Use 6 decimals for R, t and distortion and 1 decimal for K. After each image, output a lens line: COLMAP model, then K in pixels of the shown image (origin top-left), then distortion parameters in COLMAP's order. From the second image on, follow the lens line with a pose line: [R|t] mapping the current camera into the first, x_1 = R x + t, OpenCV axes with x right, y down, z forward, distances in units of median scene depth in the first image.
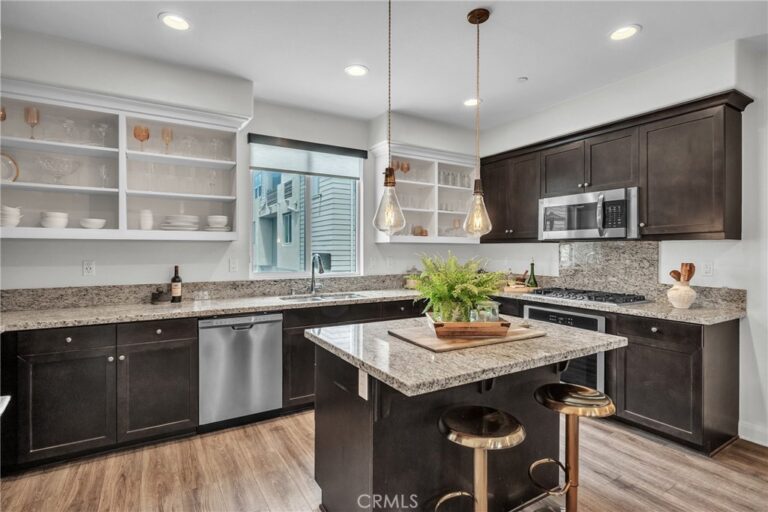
lens RADIAL K [[389.3, 0, 384.8], [0, 389.3, 253.5], [0, 0, 1]] dist [0.001456, 0.000476]
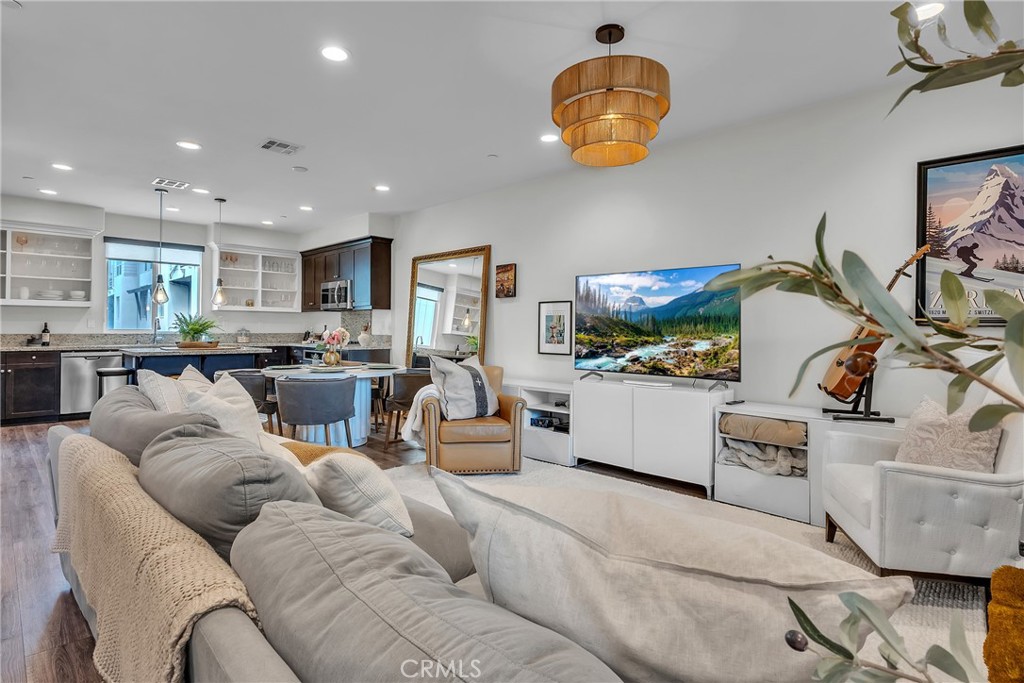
lens RADIAL K [[519.1, 0, 511.0], [0, 519.1, 324.2], [0, 0, 1]] dist [0.001456, 0.000476]
pose [[0.970403, 0.005532, 0.241426, 0.757951], [-0.001666, 0.999867, -0.016215, 0.067429], [-0.241484, 0.015333, 0.970284, -1.447071]]
